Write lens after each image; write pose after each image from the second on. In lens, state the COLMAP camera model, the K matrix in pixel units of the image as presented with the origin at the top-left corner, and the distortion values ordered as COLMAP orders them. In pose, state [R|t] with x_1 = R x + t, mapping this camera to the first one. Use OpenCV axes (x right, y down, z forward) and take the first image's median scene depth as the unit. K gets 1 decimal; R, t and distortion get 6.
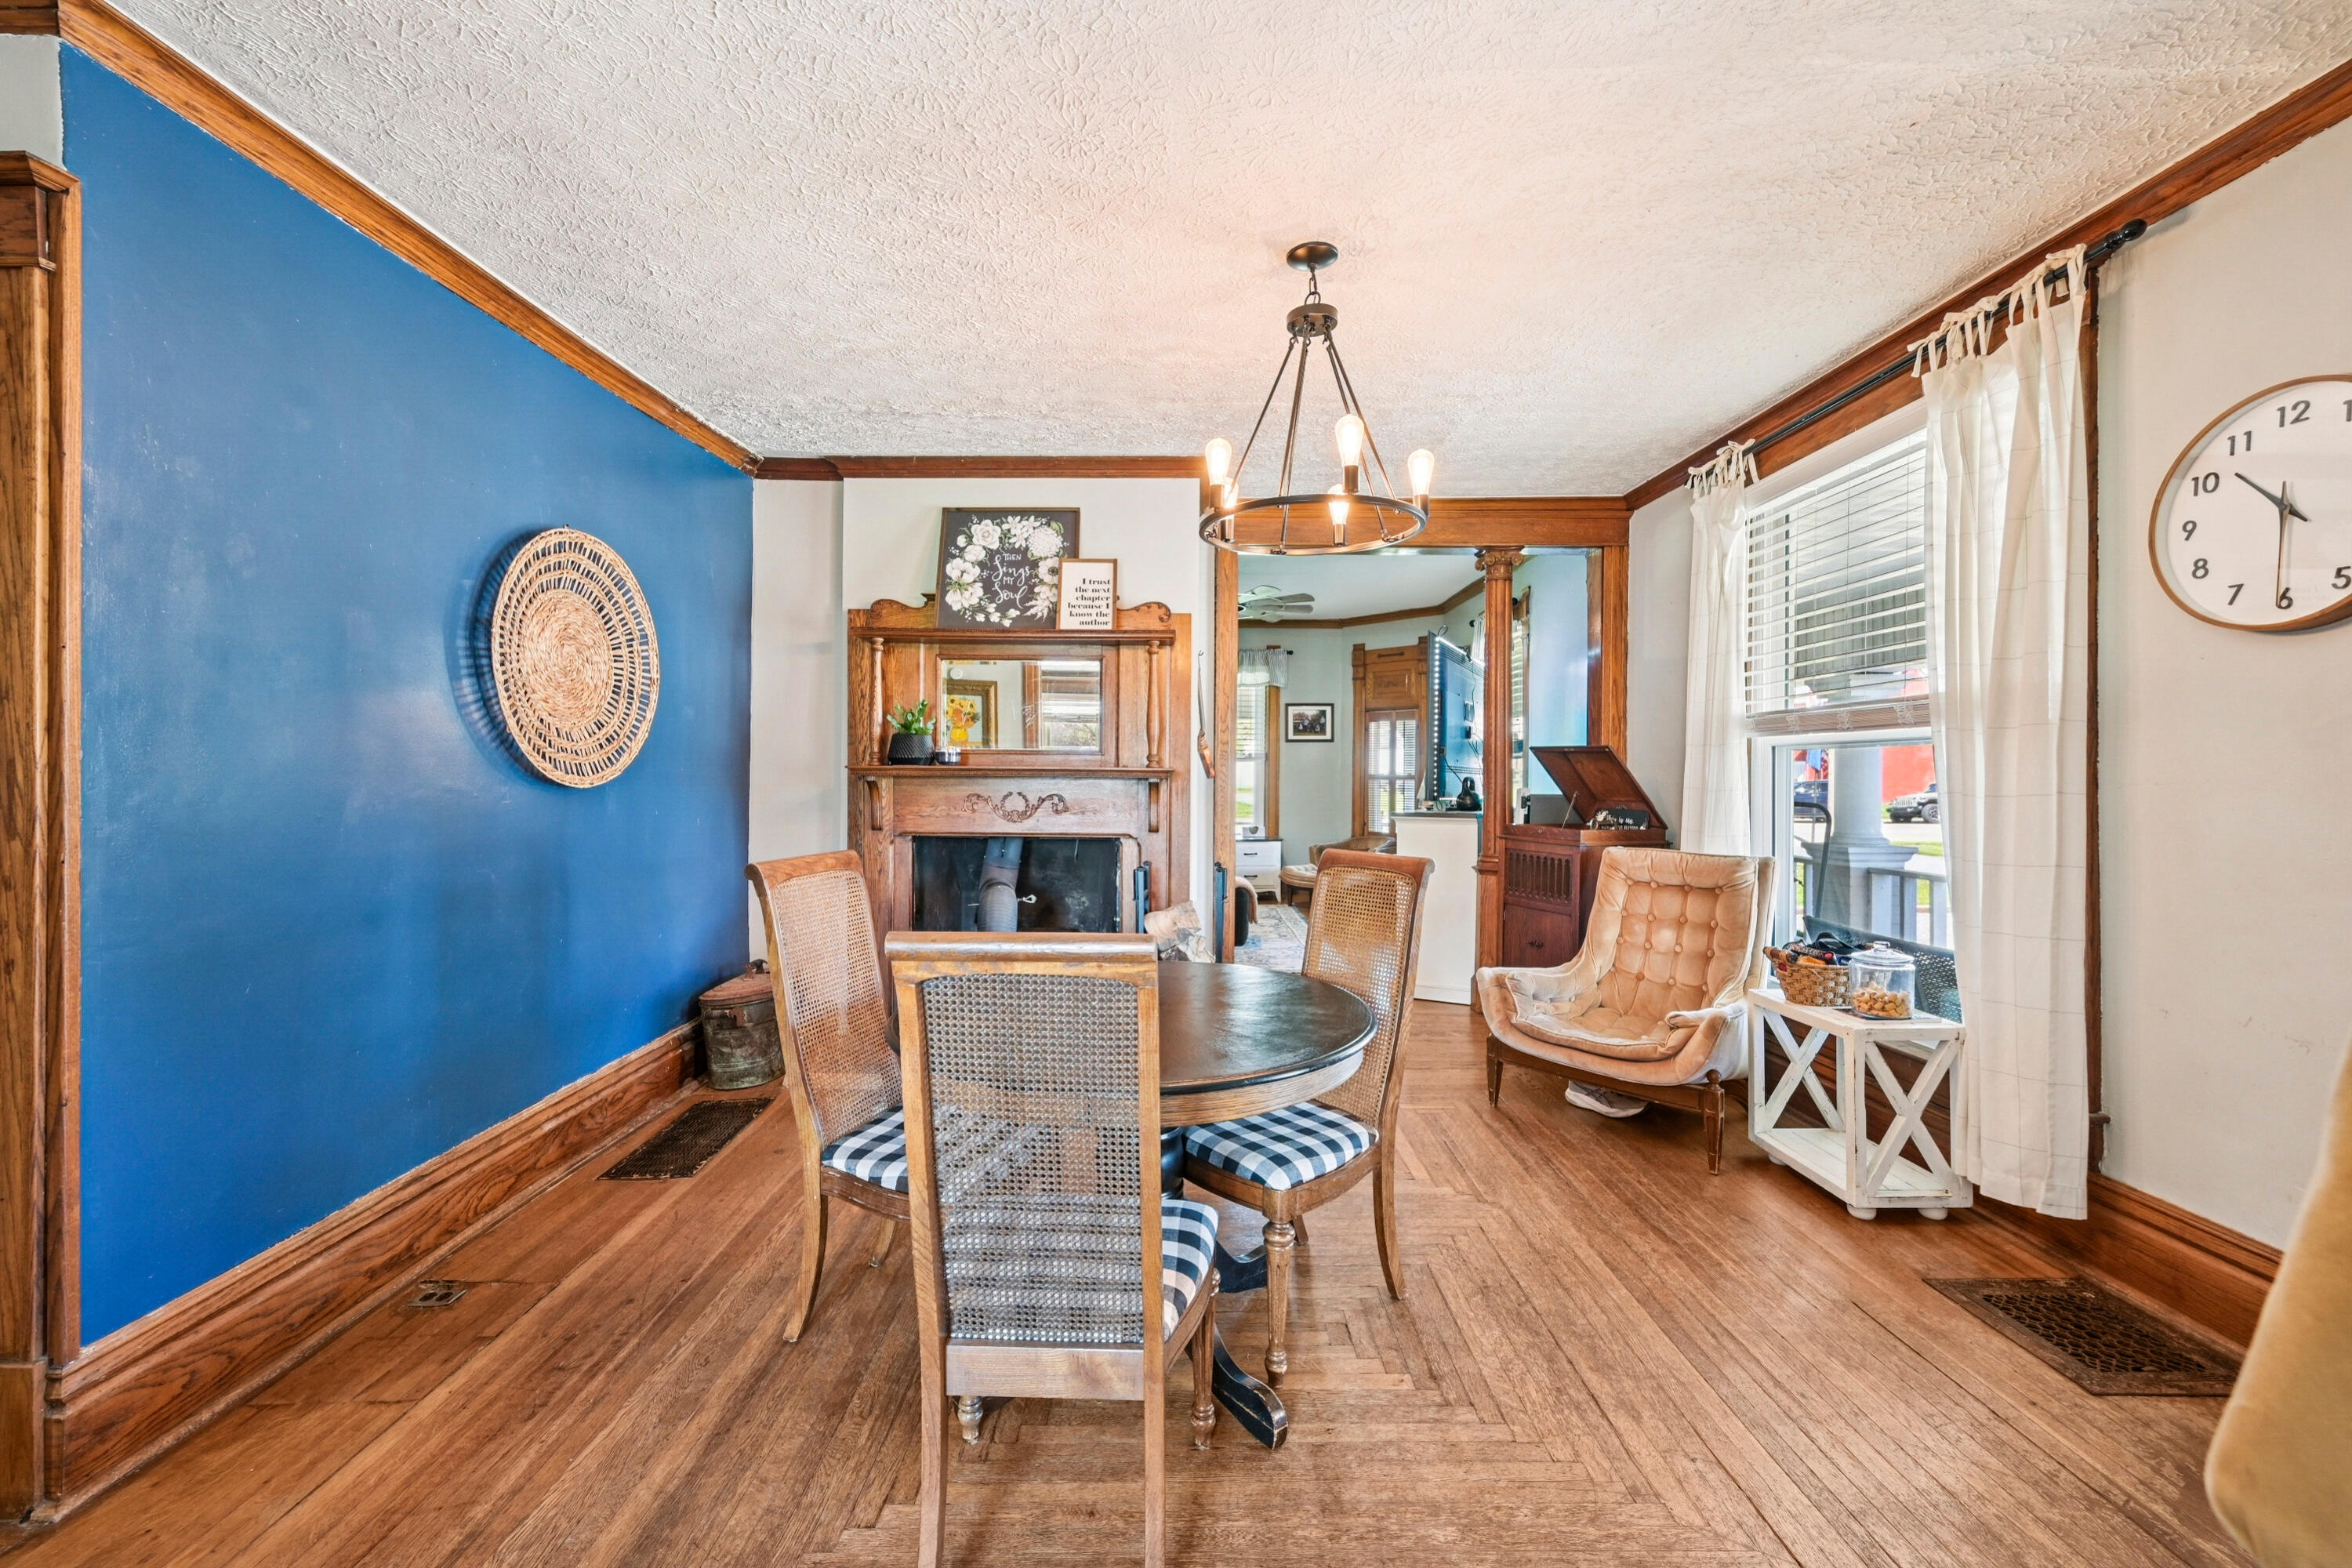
lens RADIAL K [[950.7, 0, 1170.9], [0, 950.7, 782.6], [0, 0, 1]] dist [0.000569, 0.000095]
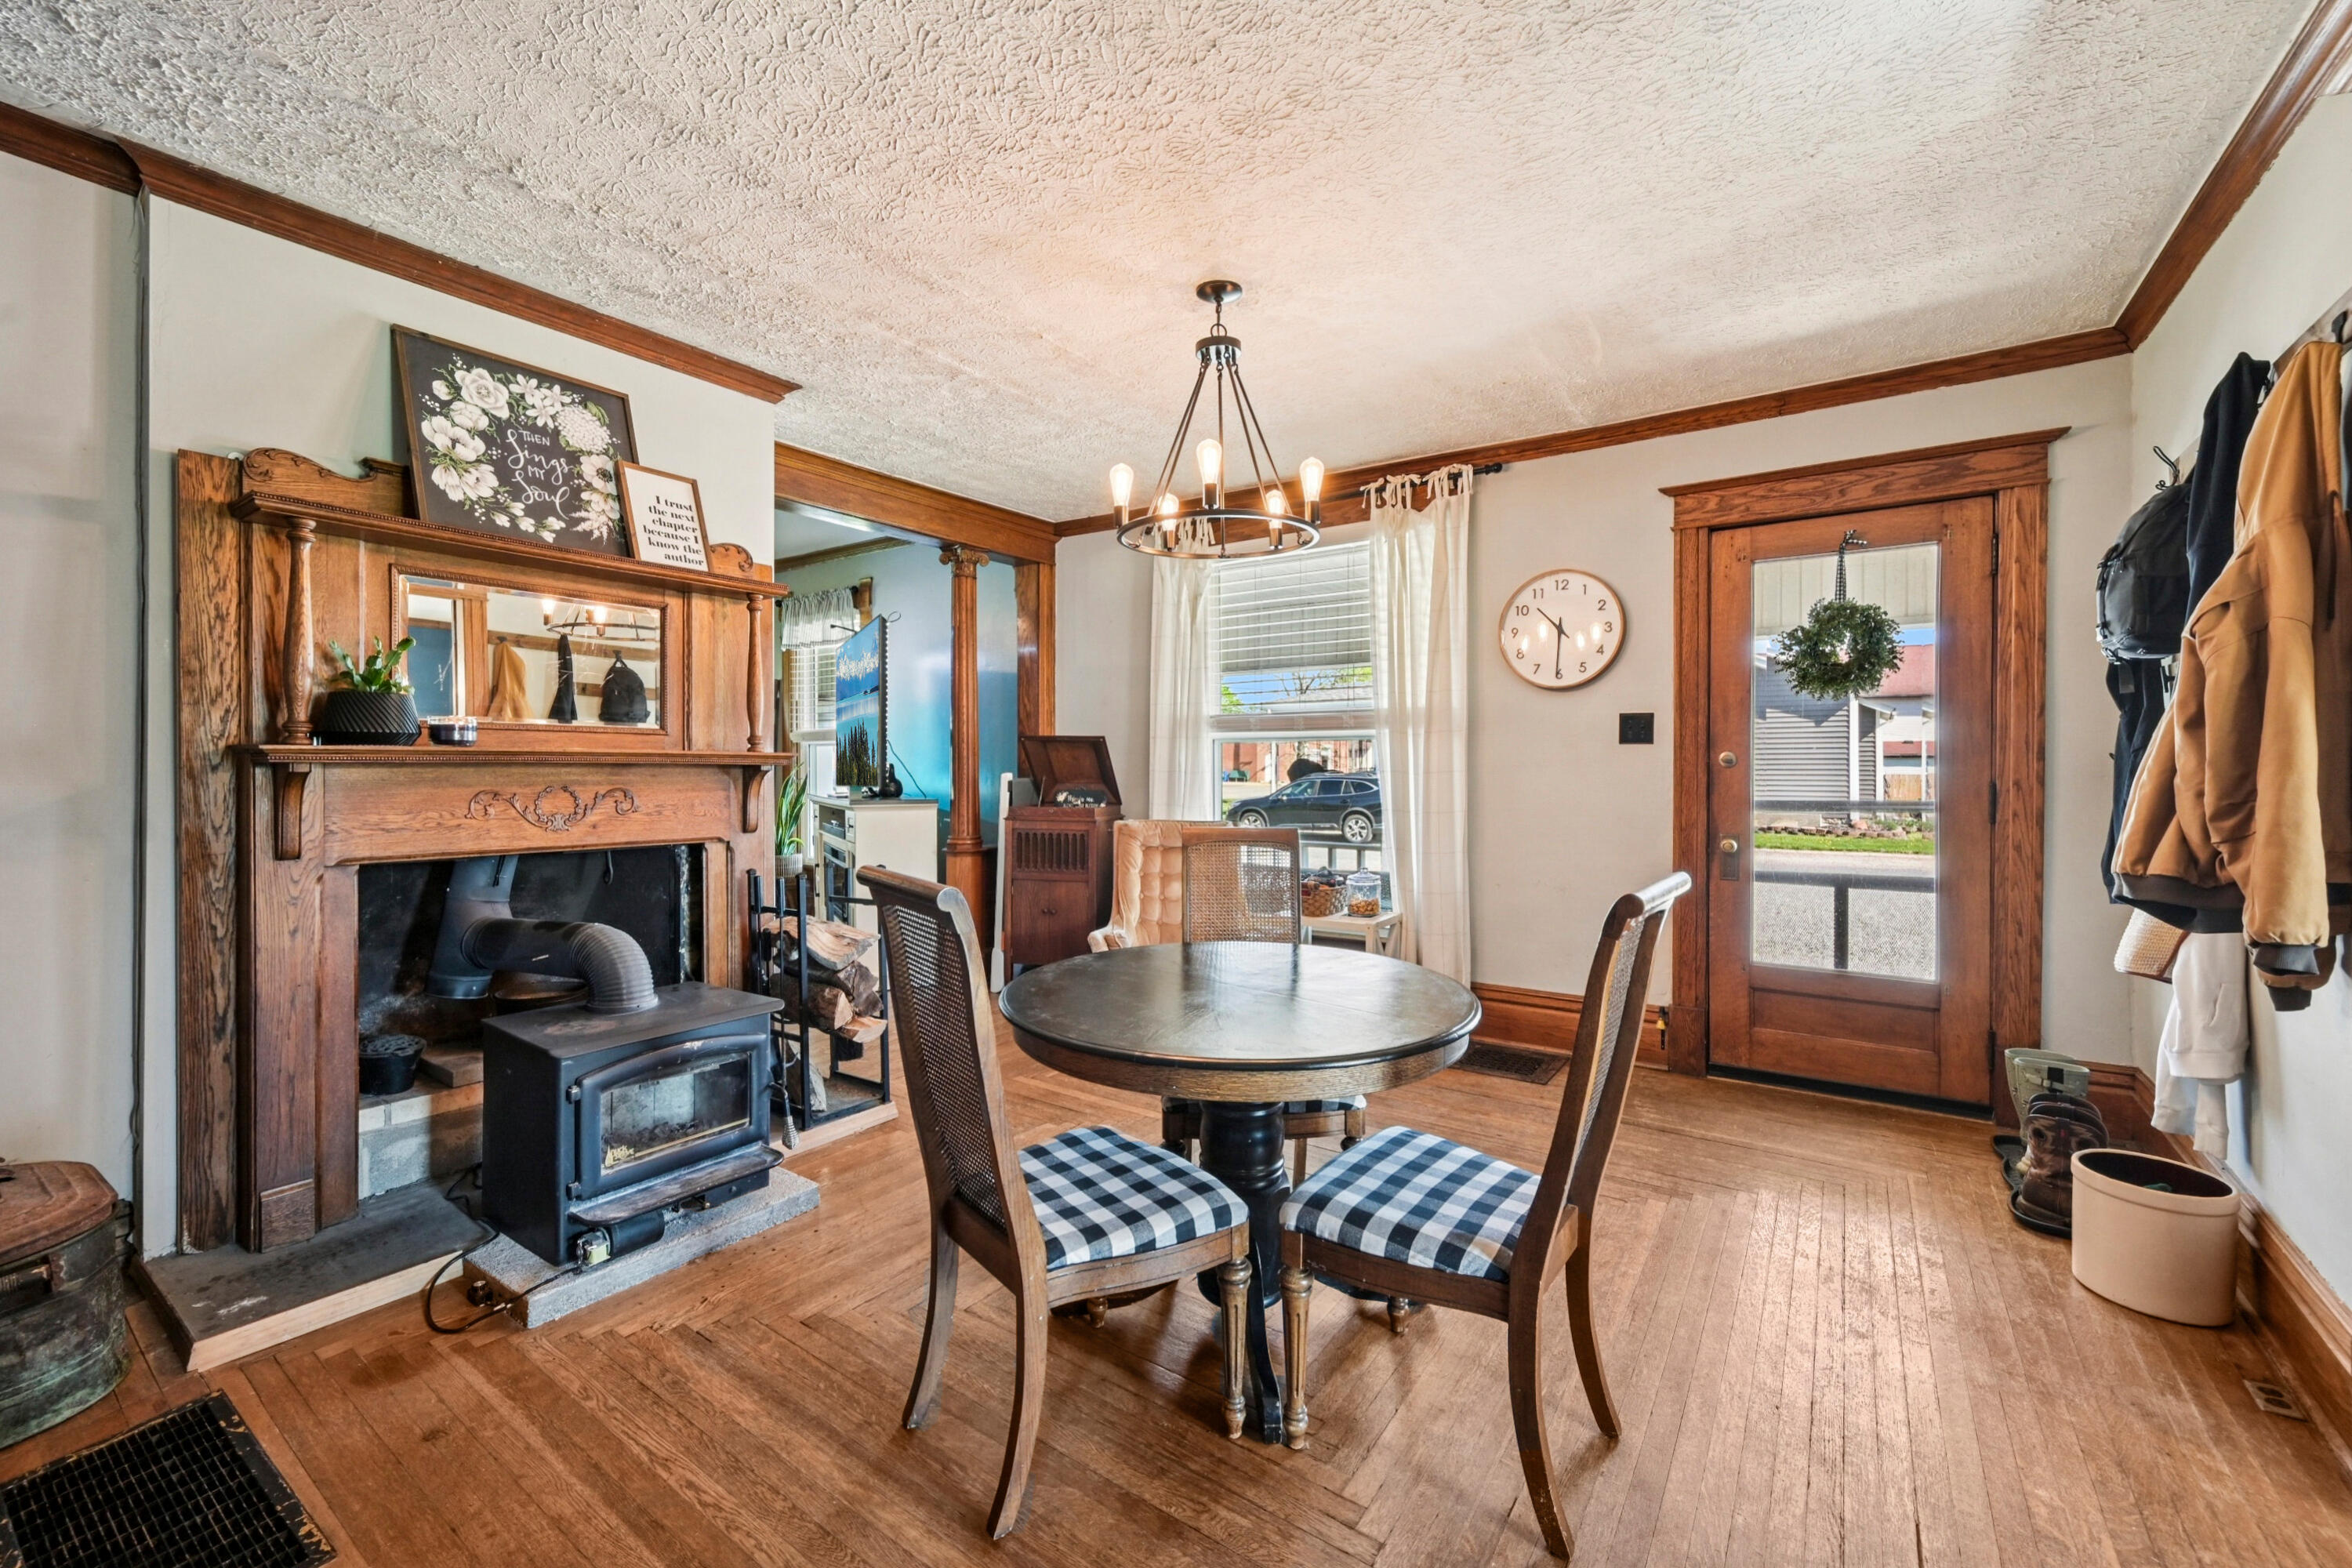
lens RADIAL K [[950.7, 0, 1181.2], [0, 950.7, 767.9], [0, 0, 1]] dist [0.000569, 0.000095]
pose [[0.569338, -0.006159, 0.822081, -0.467547], [0.007047, 0.999972, 0.002611, -0.001942], [-0.822074, 0.004307, 0.569365, 0.242867]]
